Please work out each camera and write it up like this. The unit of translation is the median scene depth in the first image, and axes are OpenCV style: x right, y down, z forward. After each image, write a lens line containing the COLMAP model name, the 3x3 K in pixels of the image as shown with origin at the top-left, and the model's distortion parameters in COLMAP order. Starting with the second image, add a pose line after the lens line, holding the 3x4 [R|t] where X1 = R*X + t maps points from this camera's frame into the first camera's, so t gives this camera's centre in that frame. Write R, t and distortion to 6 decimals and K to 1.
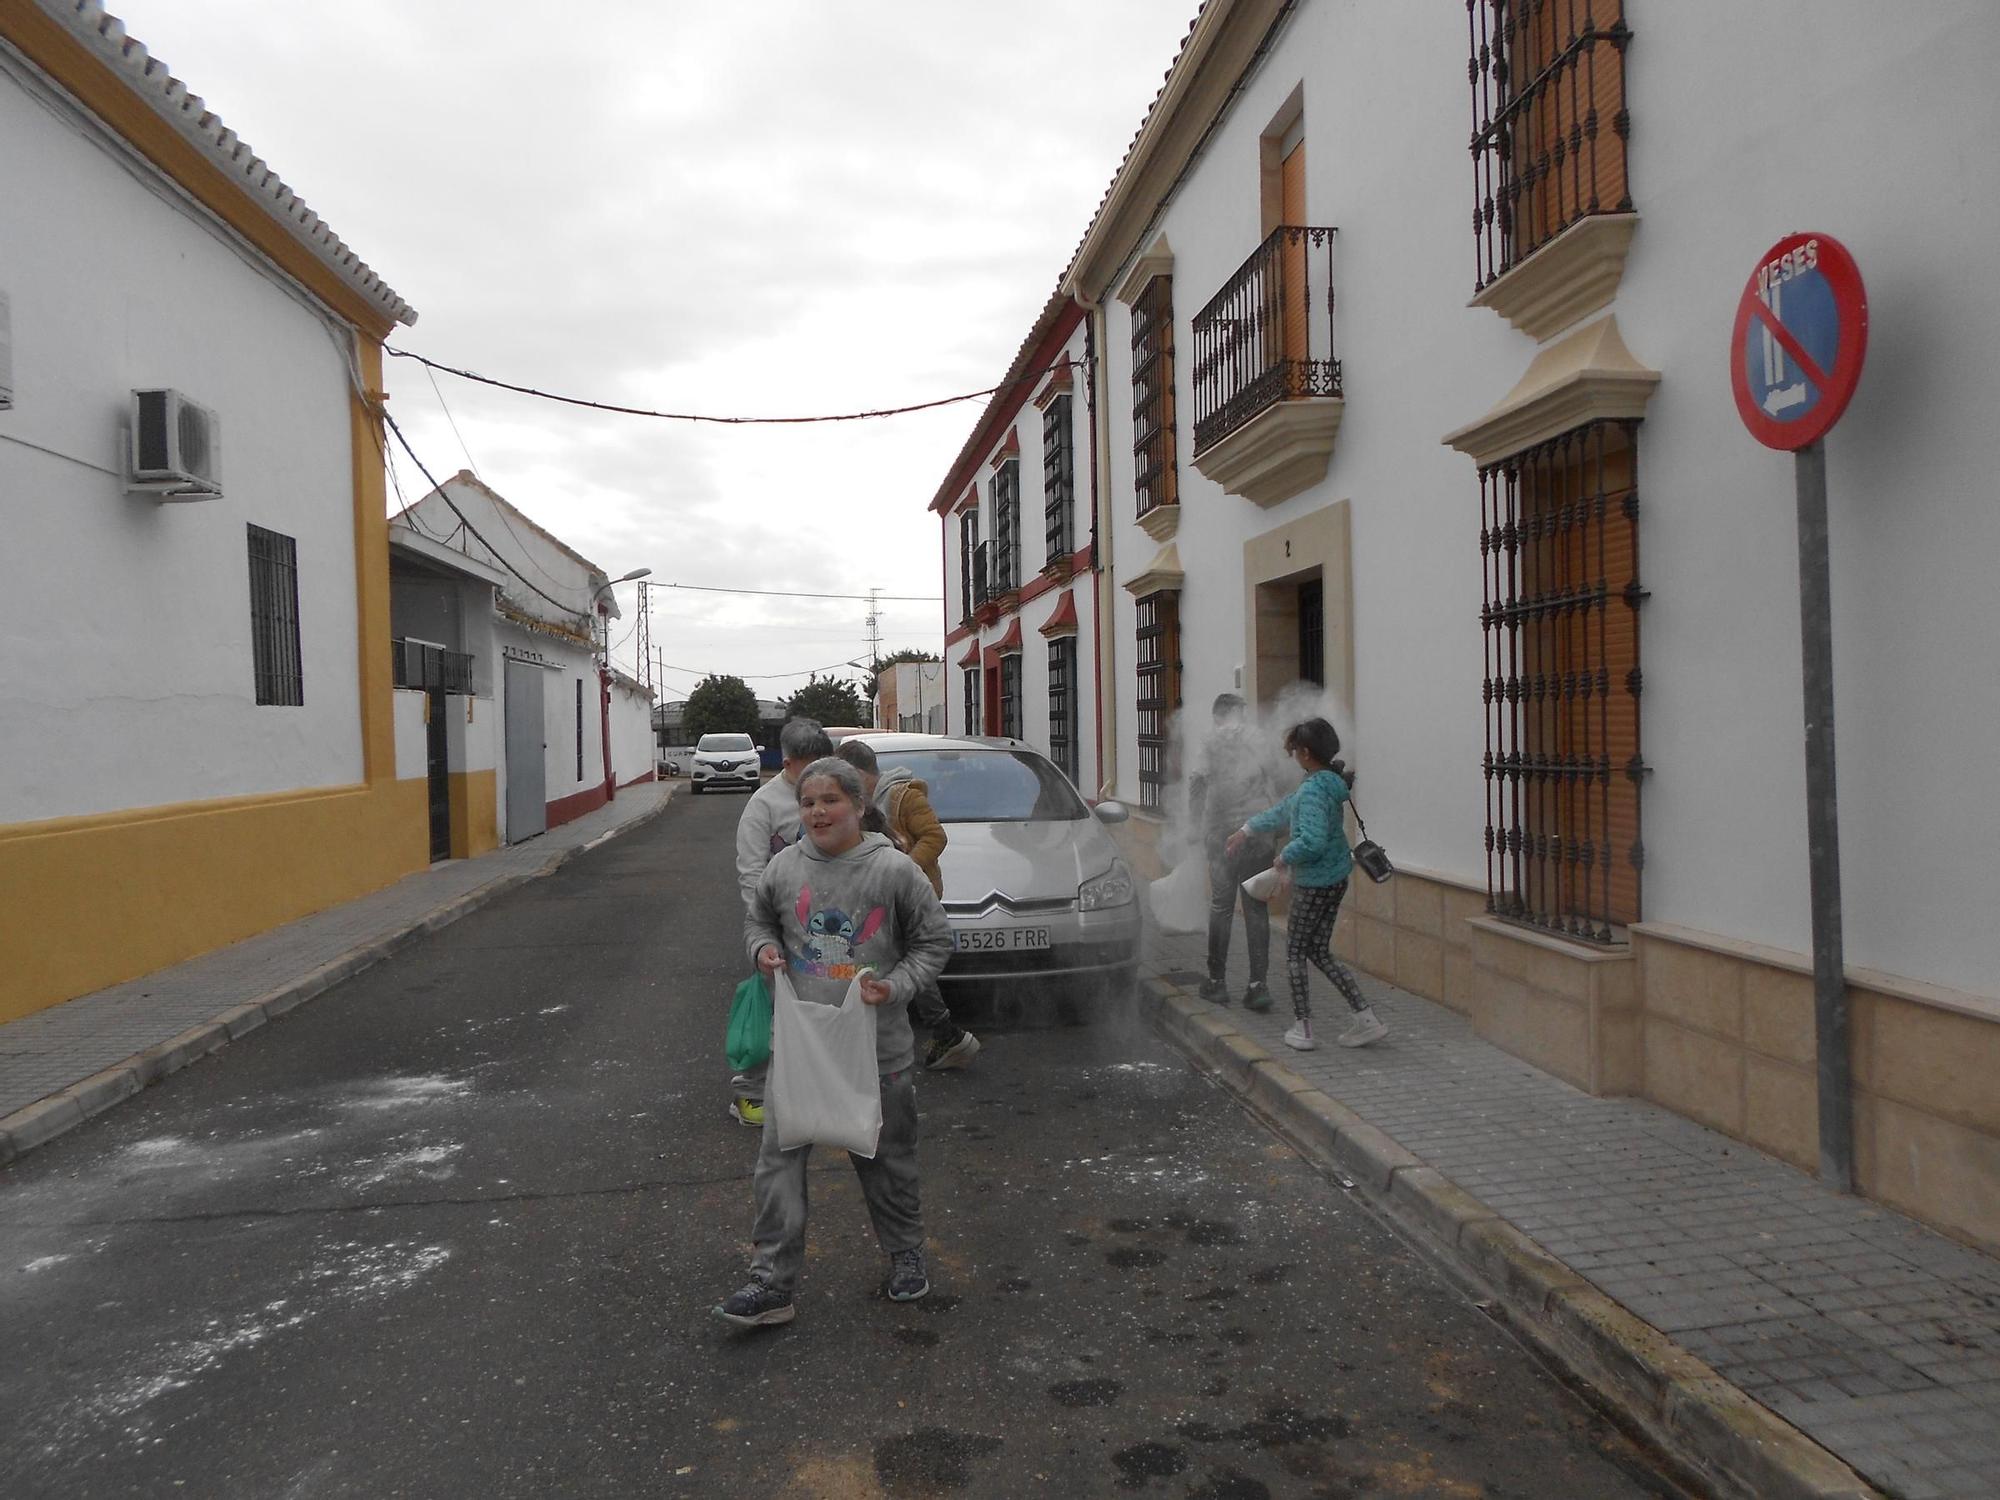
lens RADIAL K [[1577.3, 0, 998.5], [0, 1577.3, 739.5], [0, 0, 1]] dist [0.010602, -0.005500]
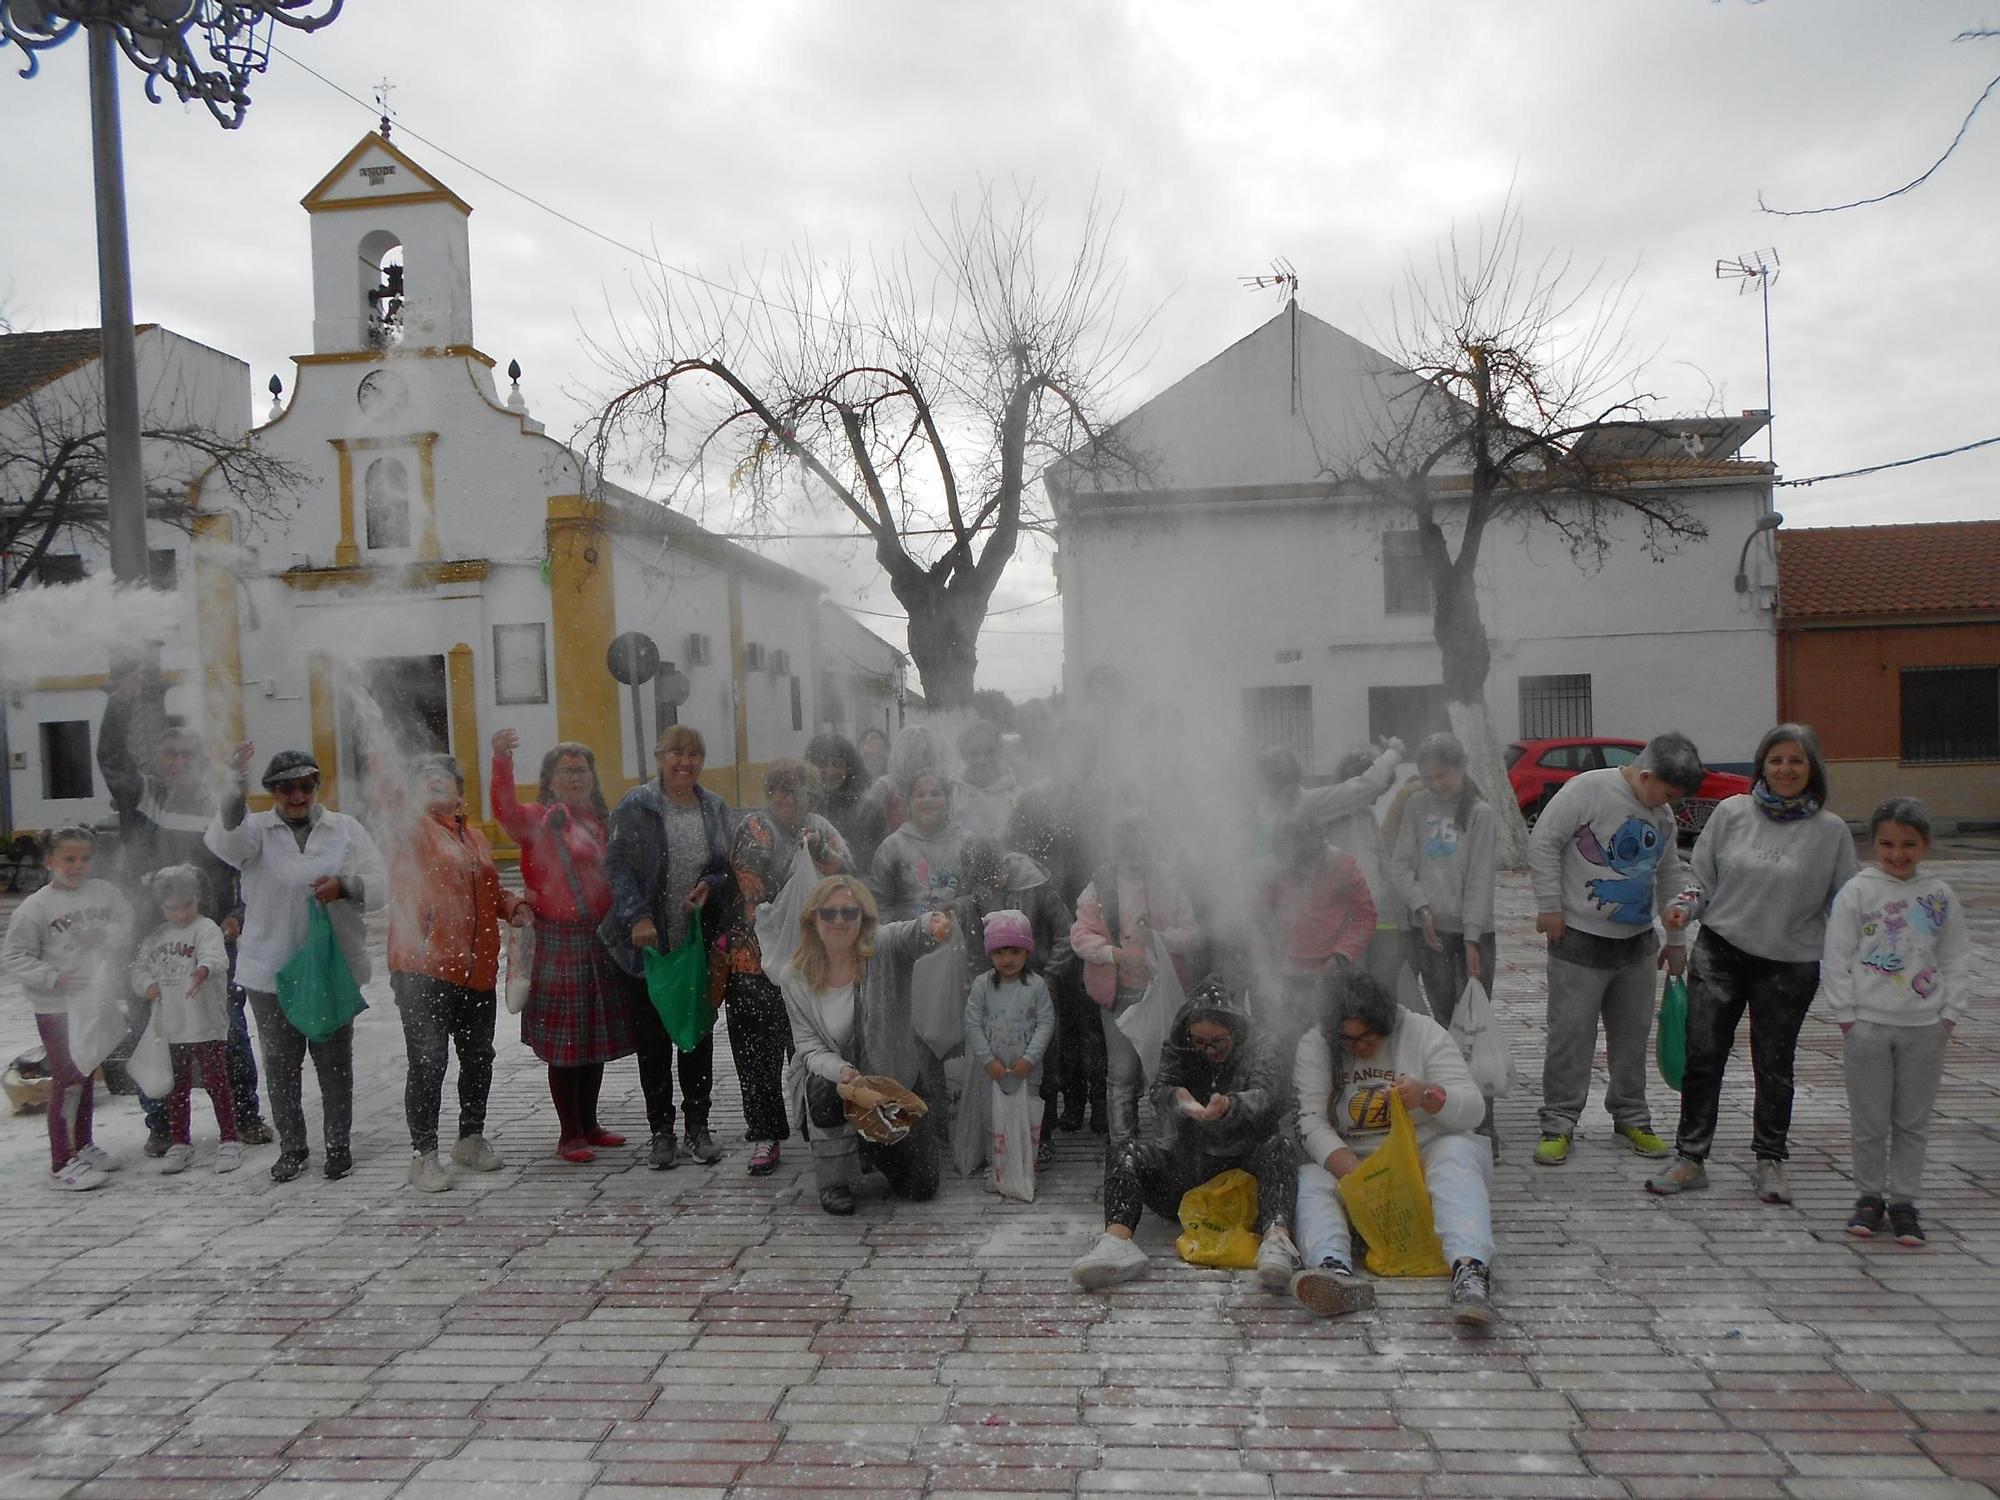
lens RADIAL K [[1487.4, 0, 1003.2], [0, 1487.4, 752.8], [0, 0, 1]] dist [-0.020998, -0.001300]
pose [[0.983351, -0.010412, -0.181420, 0.207248], [0.012753, 0.999850, 0.011738, -0.002419], [0.181271, -0.013856, 0.983336, -0.779278]]
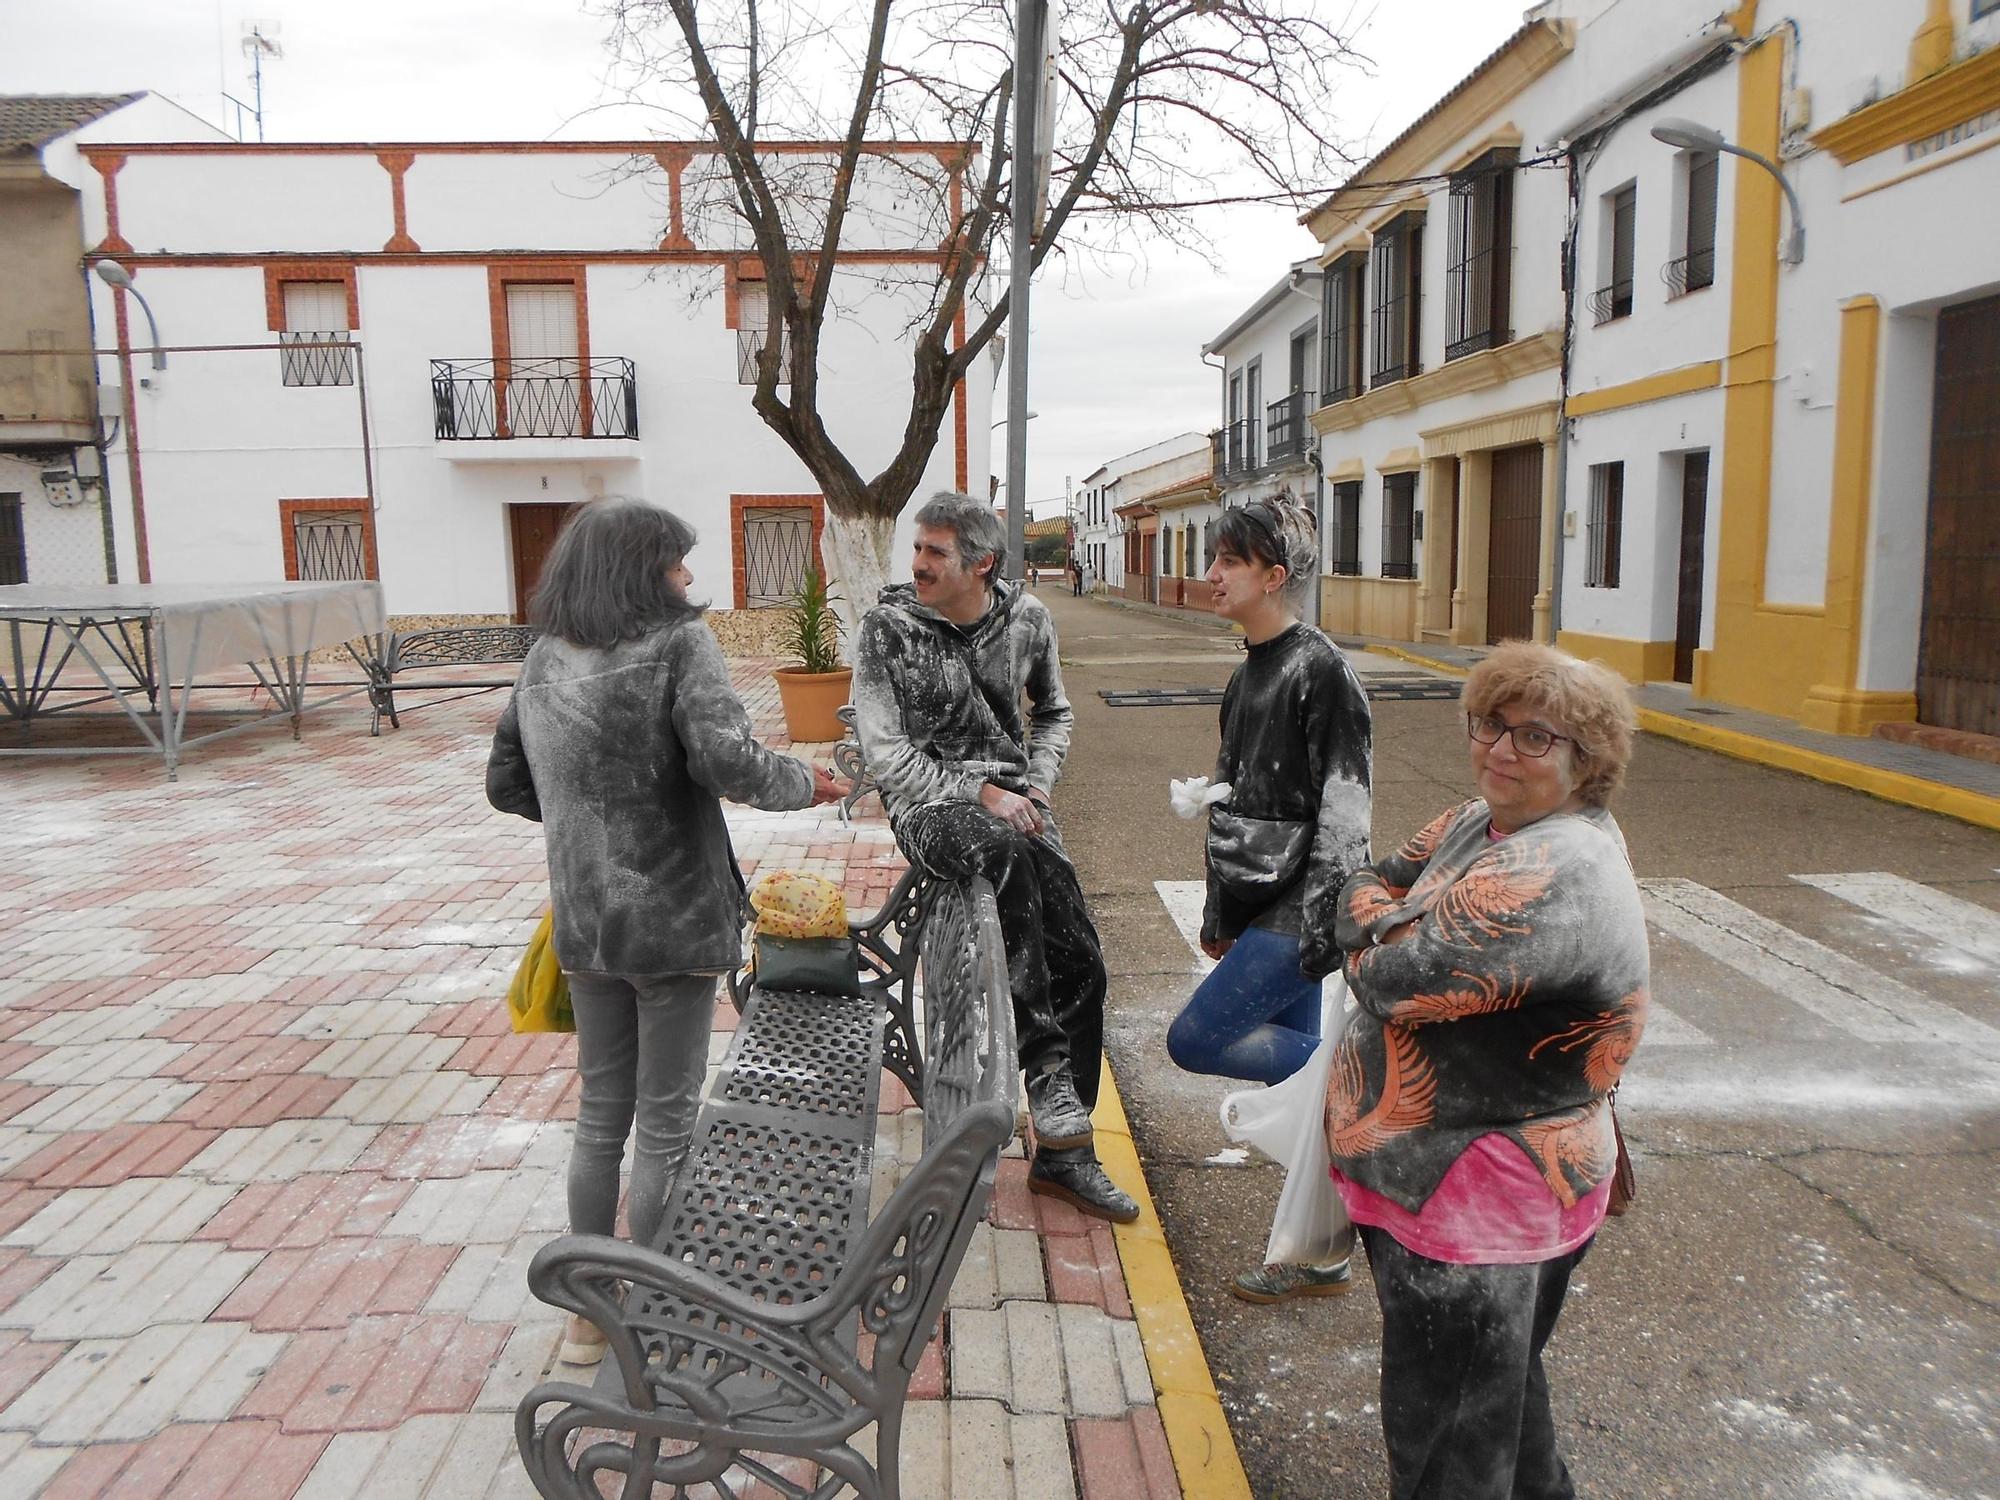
lens RADIAL K [[1553.0, 0, 1006.5], [0, 1553.0, 752.4], [0, 0, 1]] dist [-0.005084, 0.007793]
pose [[-0.059274, 0.155533, -0.986051, 0.107533], [-0.003420, 0.987750, 0.156006, -0.000943], [0.998236, 0.012619, -0.058016, -0.267970]]
